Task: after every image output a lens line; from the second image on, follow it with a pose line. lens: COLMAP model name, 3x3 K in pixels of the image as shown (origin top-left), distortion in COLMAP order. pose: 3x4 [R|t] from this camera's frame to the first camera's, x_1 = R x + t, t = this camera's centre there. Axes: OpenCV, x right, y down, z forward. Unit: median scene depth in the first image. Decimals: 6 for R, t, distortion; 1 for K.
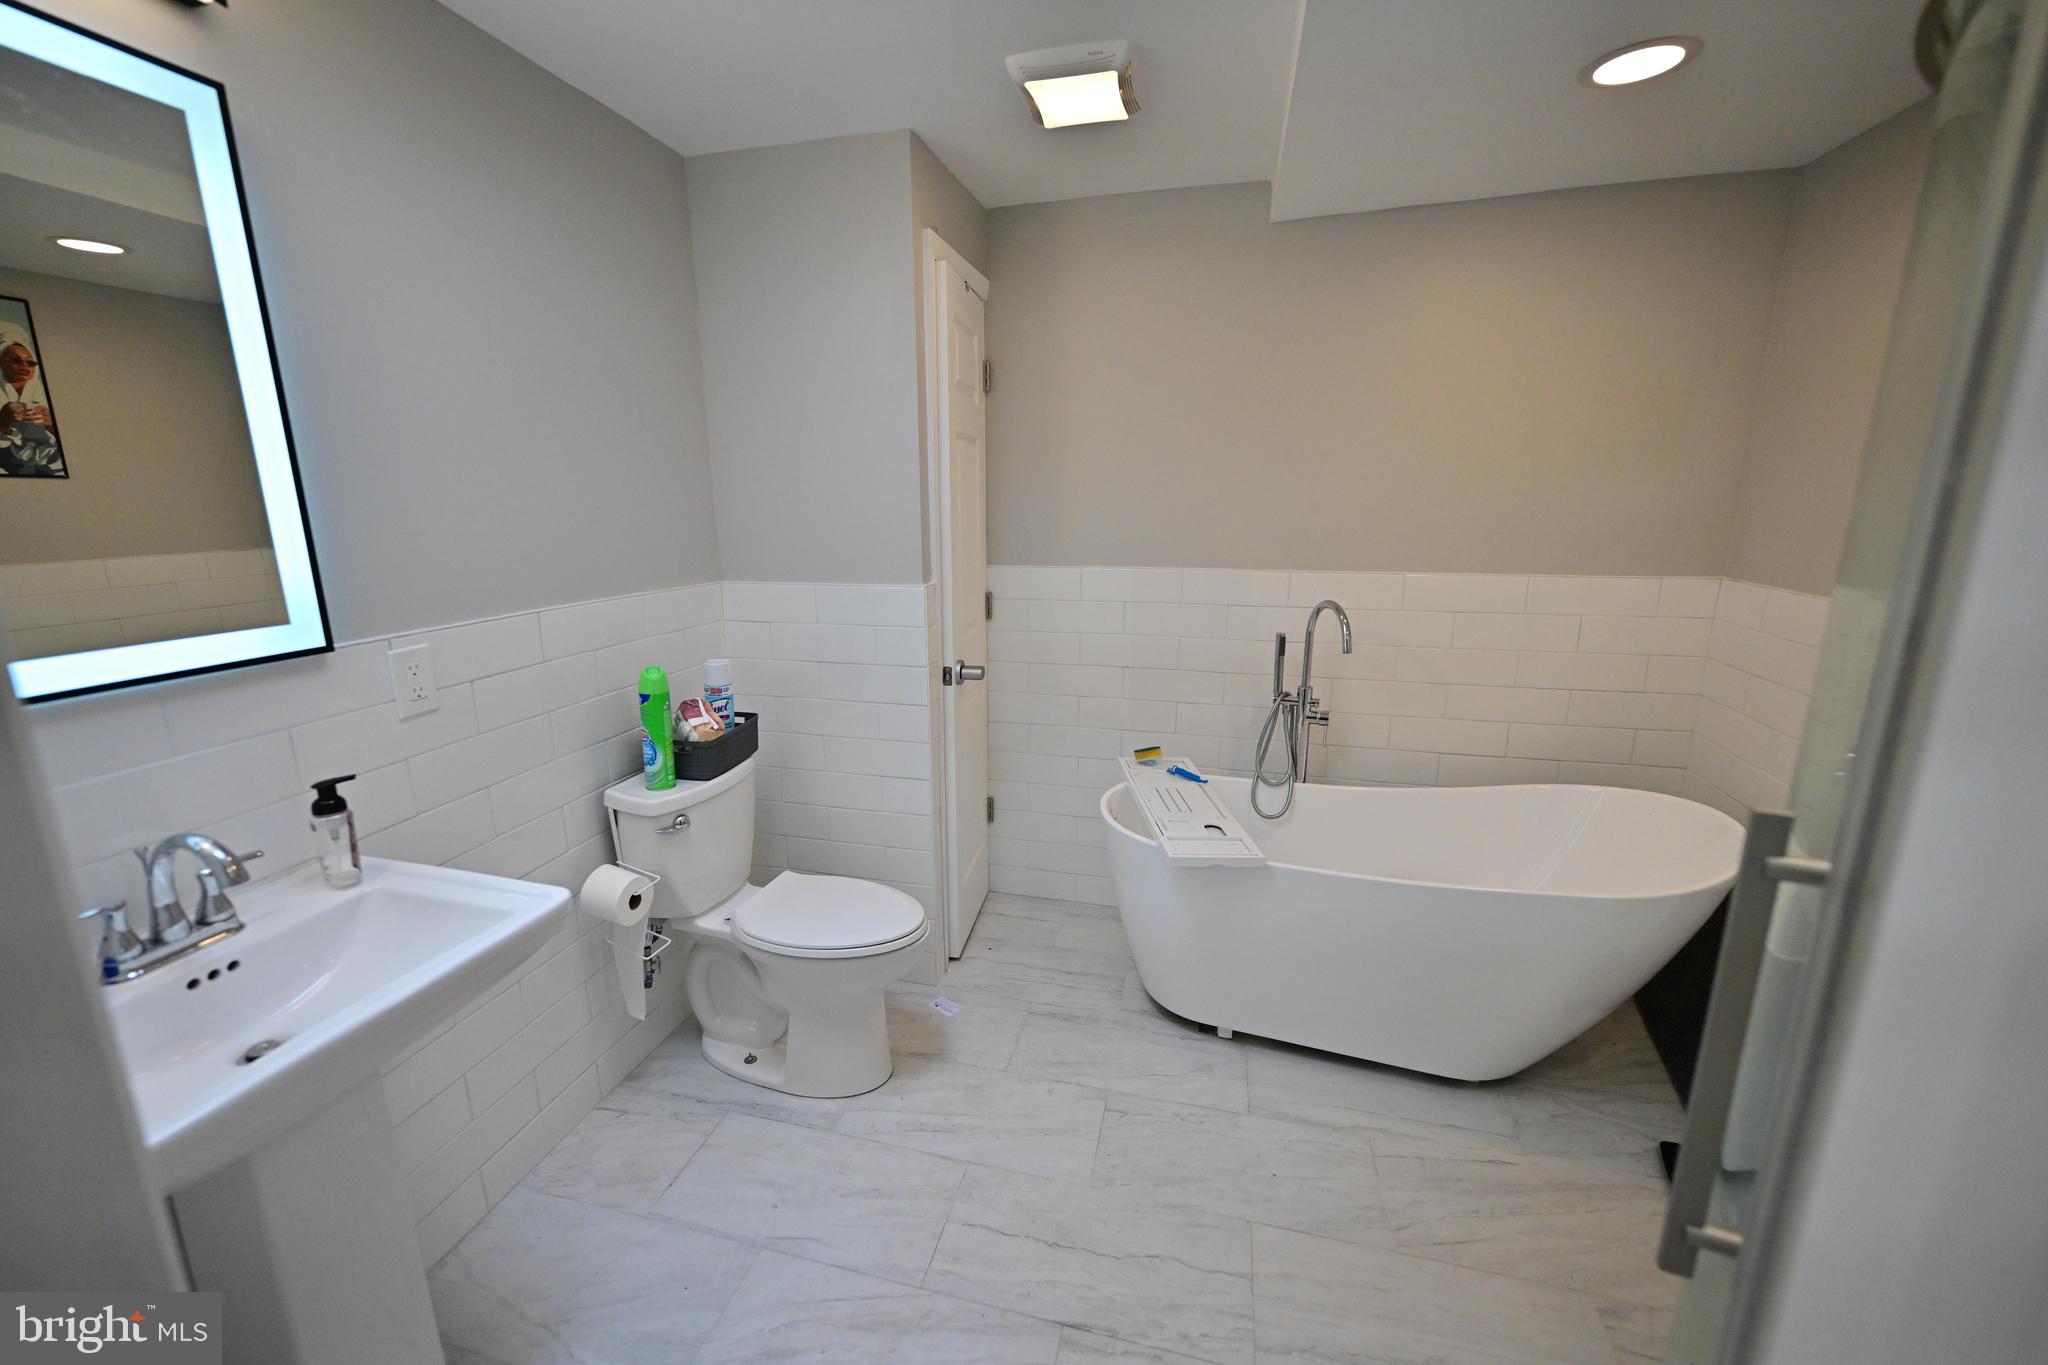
lens RADIAL K [[813.2, 0, 1021.1], [0, 813.2, 675.7], [0, 0, 1]] dist [-0.003934, 0.000957]
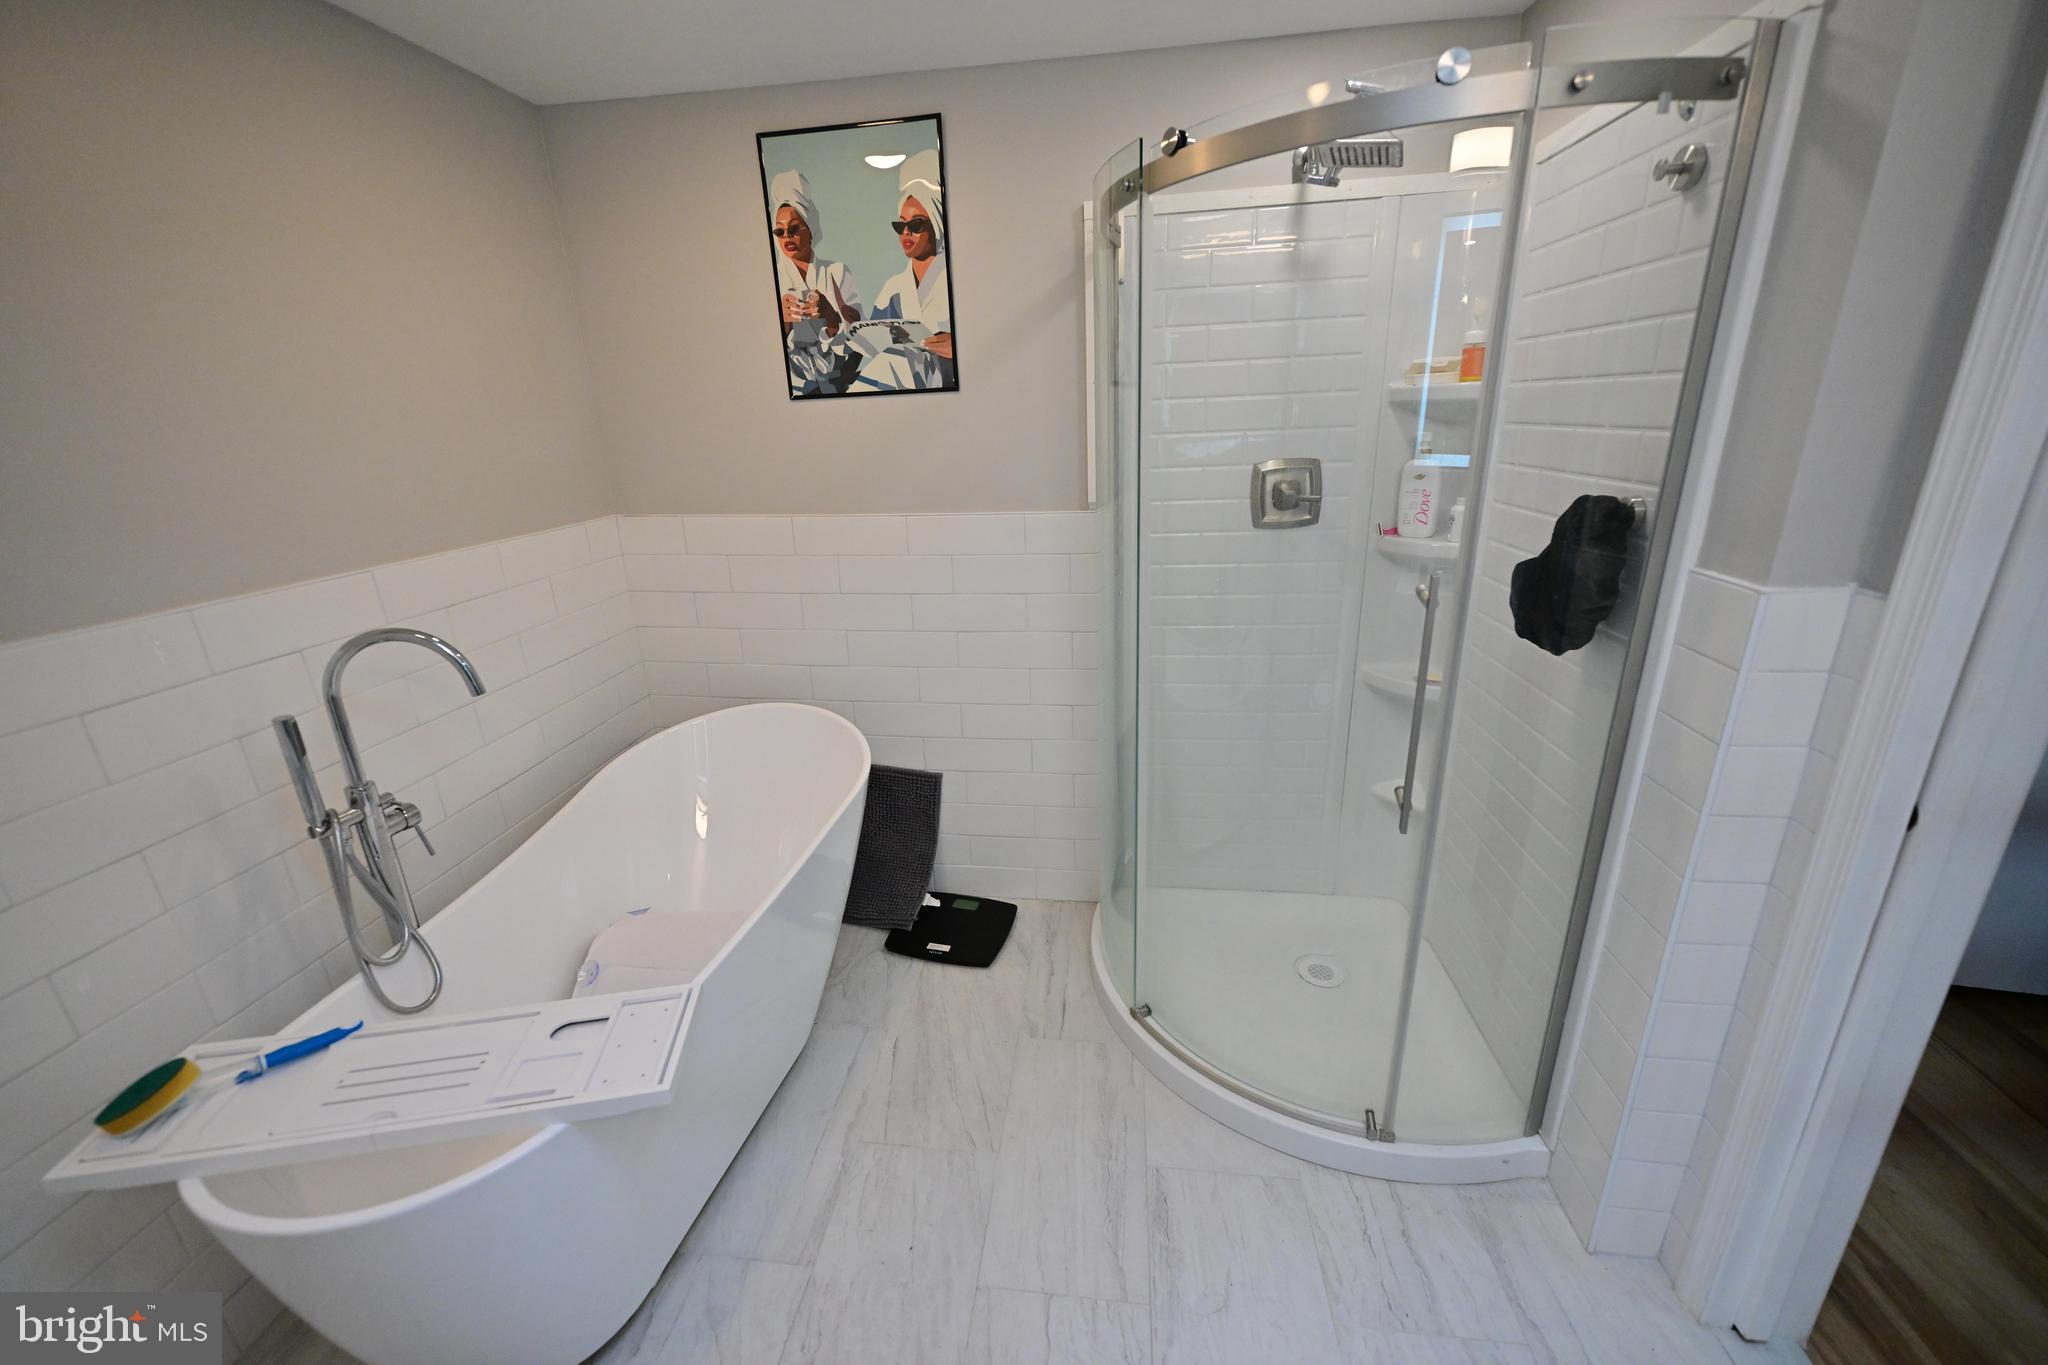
lens RADIAL K [[813.2, 0, 1015.9], [0, 813.2, 663.5], [0, 0, 1]] dist [-0.003934, 0.000957]
pose [[-0.116360, -0.289735, 0.950007, -0.297449], [0.251059, 0.916862, 0.310377, -0.162717], [-0.960953, 0.274623, -0.033945, 0.687267]]
